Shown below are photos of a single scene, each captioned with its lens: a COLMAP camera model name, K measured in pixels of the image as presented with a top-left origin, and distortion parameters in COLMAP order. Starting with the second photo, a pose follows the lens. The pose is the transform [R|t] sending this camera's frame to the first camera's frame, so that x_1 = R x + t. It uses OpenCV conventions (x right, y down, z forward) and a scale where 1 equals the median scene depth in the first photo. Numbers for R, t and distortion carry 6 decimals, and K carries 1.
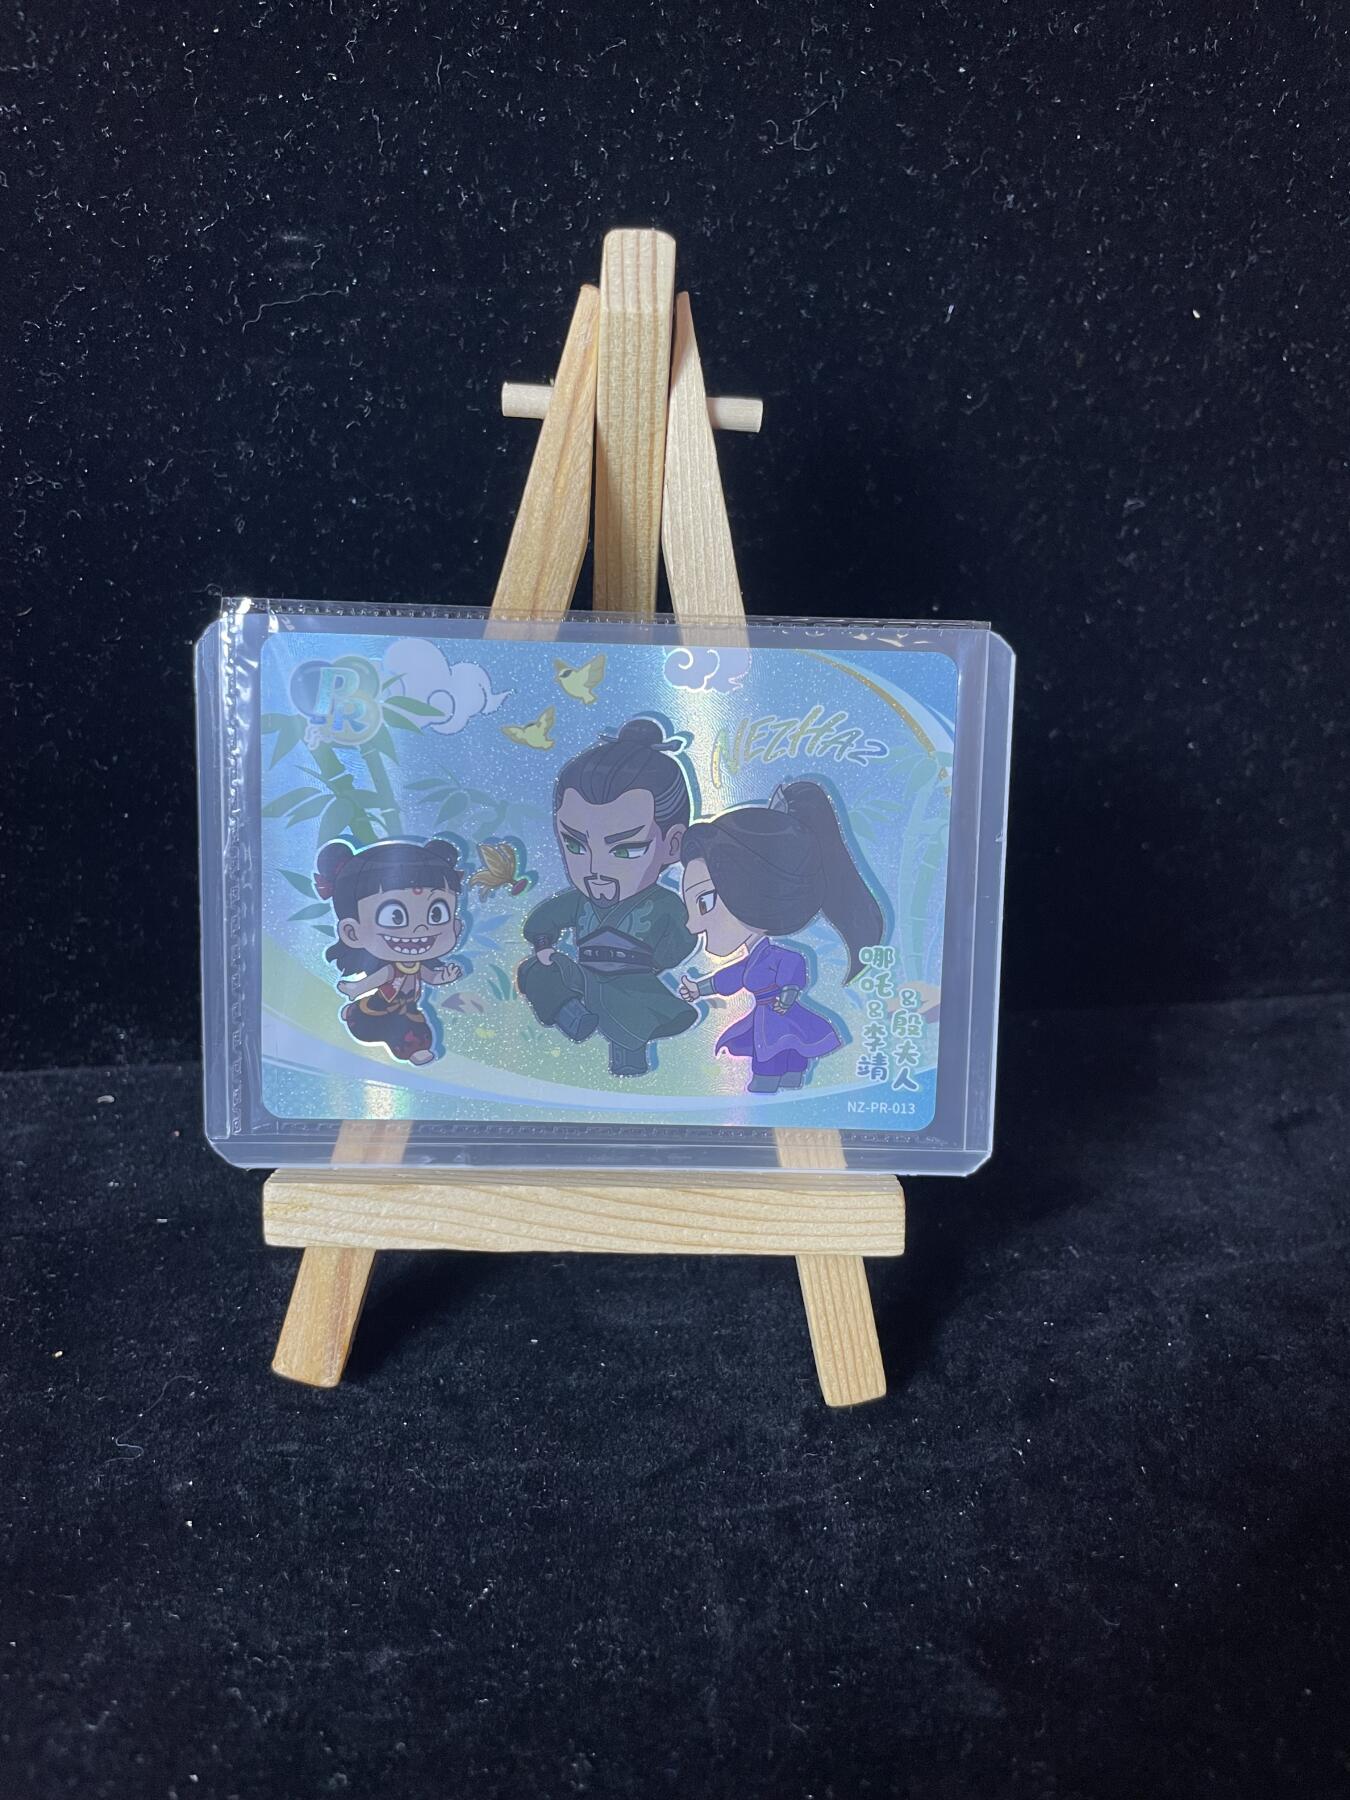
lens RADIAL K [[1370.8, 0, 672.1], [0, 1370.8, 888.9], [0, 0, 1]] dist [0.068201, -0.118954]
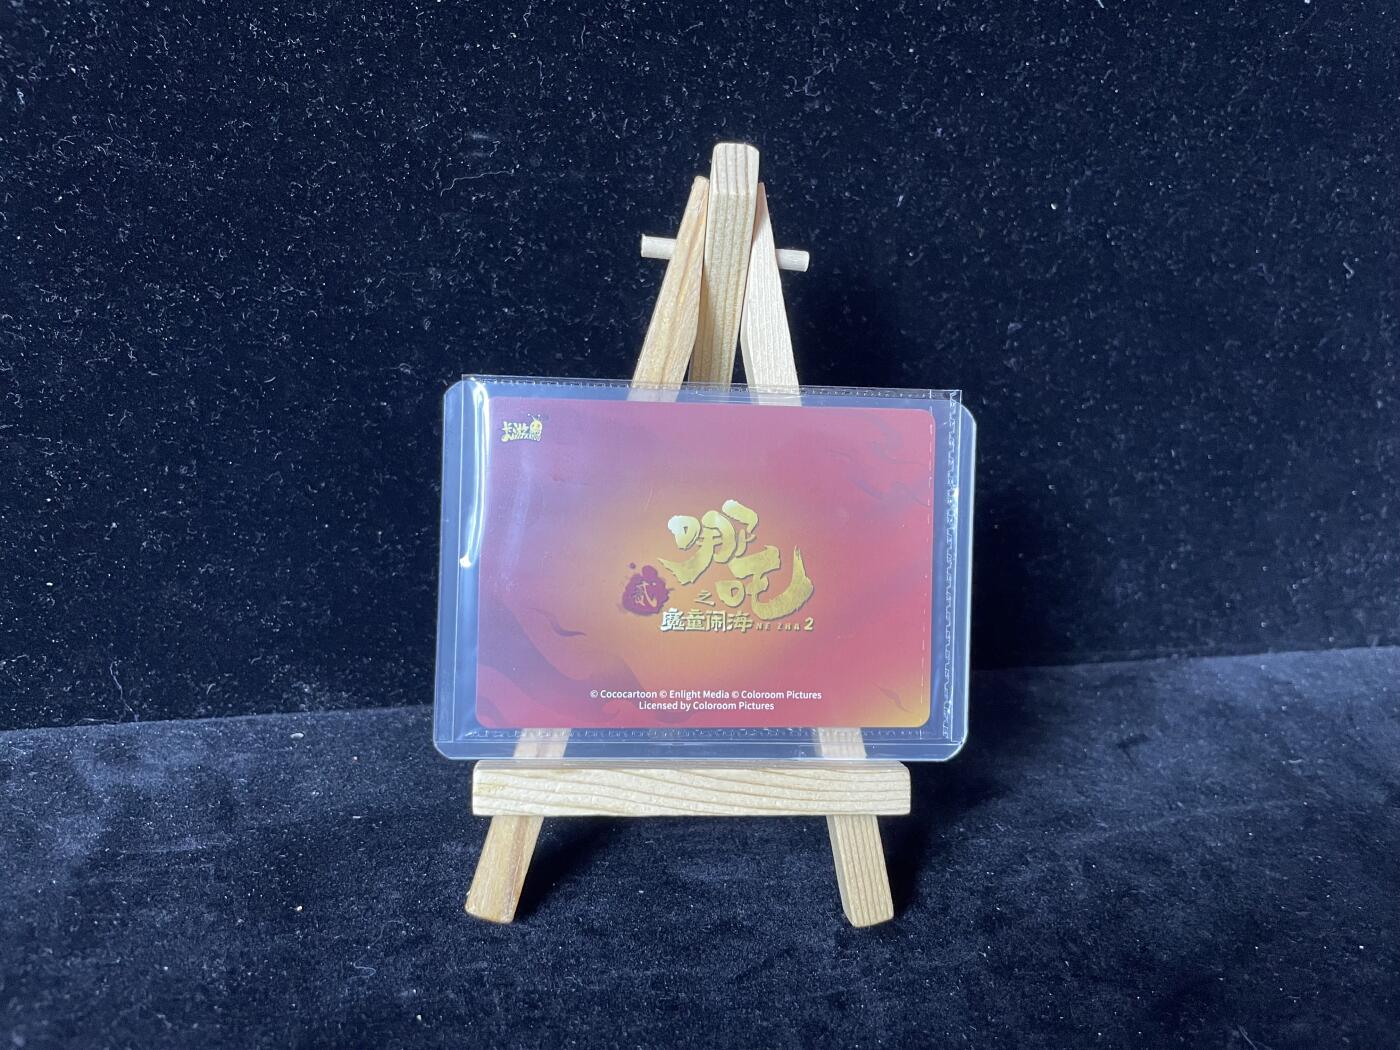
lens RADIAL K [[1064.7, 0, 703.0], [0, 1064.7, 510.7], [0, 0, 1]] dist [0.065820, -0.114781]
pose [[0.995032, 0.007859, 0.099246, -0.143275], [0.002393, 0.994704, -0.102757, 0.050379], [-0.099528, 0.102484, 0.989743, -0.127411]]
